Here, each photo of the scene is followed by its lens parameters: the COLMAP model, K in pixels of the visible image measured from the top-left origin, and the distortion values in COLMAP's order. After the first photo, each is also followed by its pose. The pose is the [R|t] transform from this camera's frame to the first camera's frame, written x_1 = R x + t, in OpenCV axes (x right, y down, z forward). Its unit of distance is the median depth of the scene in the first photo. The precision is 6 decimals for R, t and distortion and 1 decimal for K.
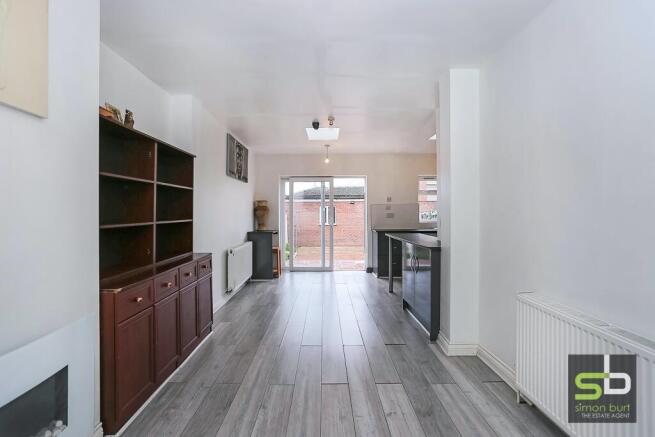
lens RADIAL K [[320.9, 0, 322.1], [0, 320.9, 212.6], [0, 0, 1]] dist [-0.046387, 0.016882]
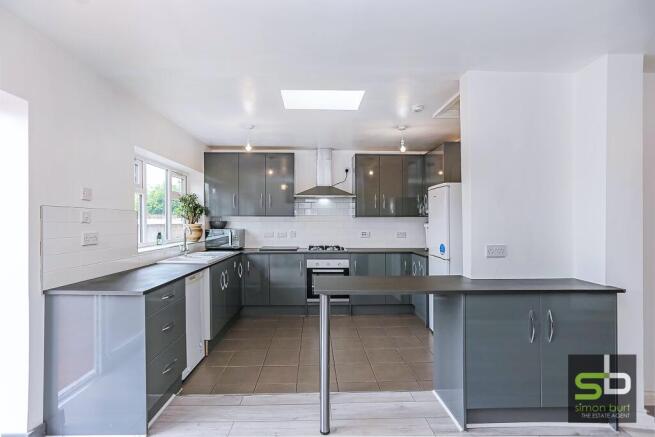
lens RADIAL K [[320.9, 0, 330.8], [0, 320.9, 209.0], [0, 0, 1]] dist [-0.046387, 0.016882]
pose [[-0.036414, 0.048727, 0.998148, -0.185379], [-0.006029, 0.998782, -0.048978, -0.013691], [-0.999319, -0.007801, -0.036076, 0.960886]]
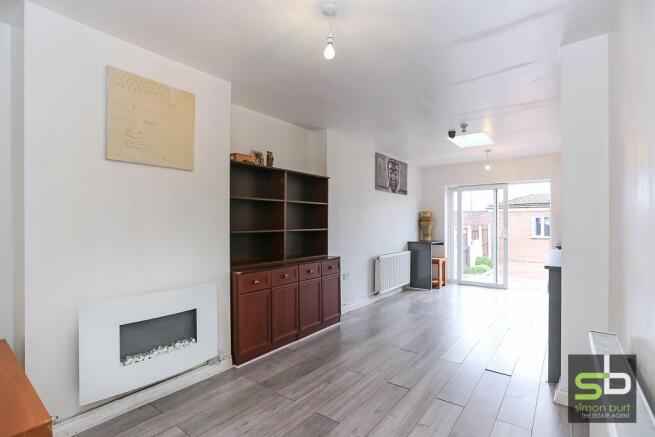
lens RADIAL K [[320.9, 0, 330.9], [0, 320.9, 217.3], [0, 0, 1]] dist [-0.046387, 0.016882]
pose [[0.800764, -0.004093, -0.598967, 0.223356], [-0.005814, 0.999876, -0.014605, -0.002520], [0.598952, 0.015178, 0.800641, 0.003697]]
